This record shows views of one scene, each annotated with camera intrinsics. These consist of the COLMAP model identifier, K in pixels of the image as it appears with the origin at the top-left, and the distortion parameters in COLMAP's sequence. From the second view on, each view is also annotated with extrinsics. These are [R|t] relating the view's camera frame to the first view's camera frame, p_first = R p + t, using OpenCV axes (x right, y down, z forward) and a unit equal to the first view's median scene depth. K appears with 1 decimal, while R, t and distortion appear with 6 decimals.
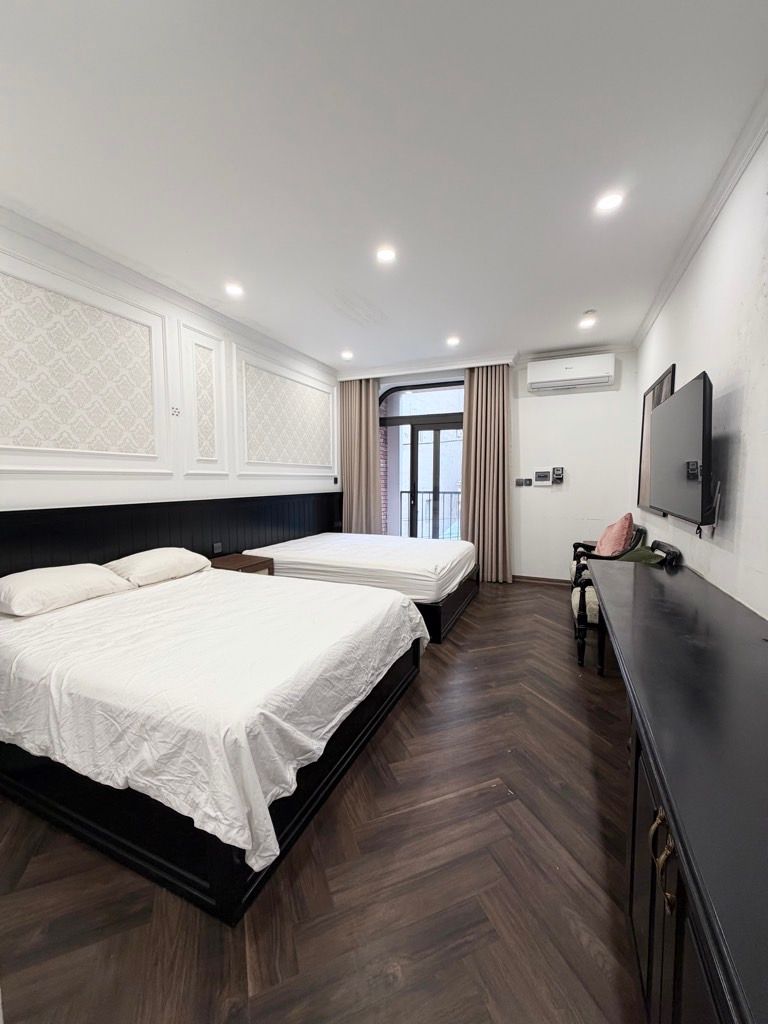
lens RADIAL K [[407.2, 0, 384.3], [0, 407.2, 514.0], [0, 0, 1]] dist [-0.002163, 0.000444]
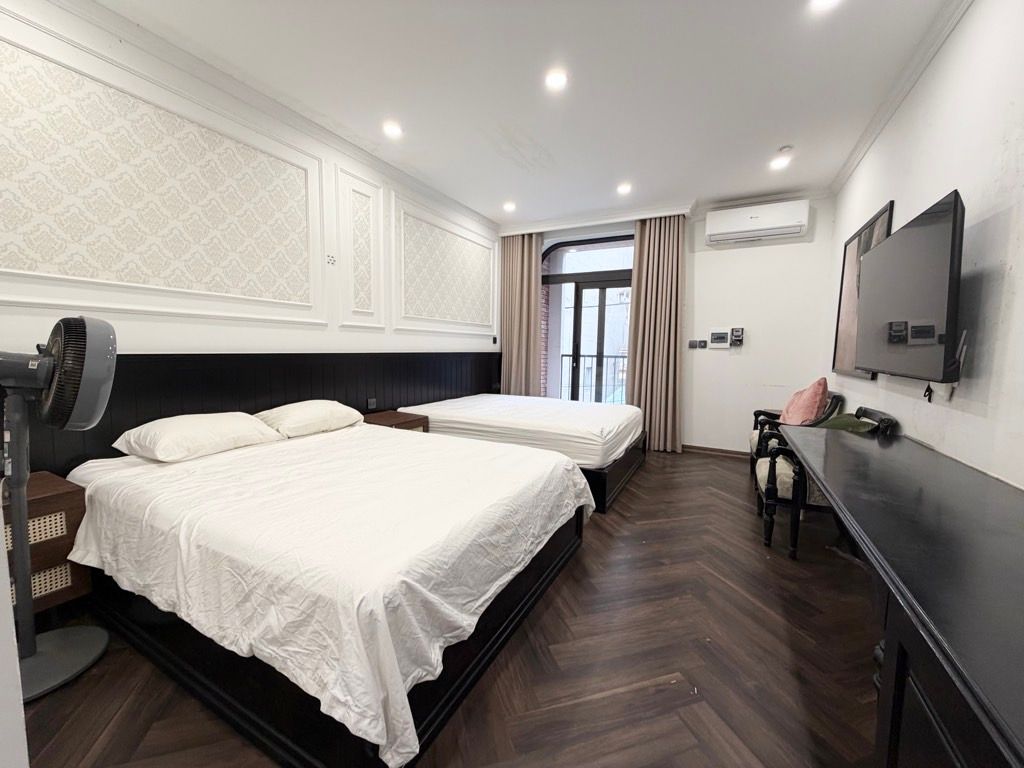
lens RADIAL K [[407.2, 0, 507.5], [0, 407.2, 389.3], [0, 0, 1]] dist [-0.002163, 0.000444]
pose [[0.996098, 0.023747, -0.085003, -0.011950], [-0.022344, 0.999599, 0.017417, 0.036652], [0.085382, -0.015450, 0.996228, 0.094095]]
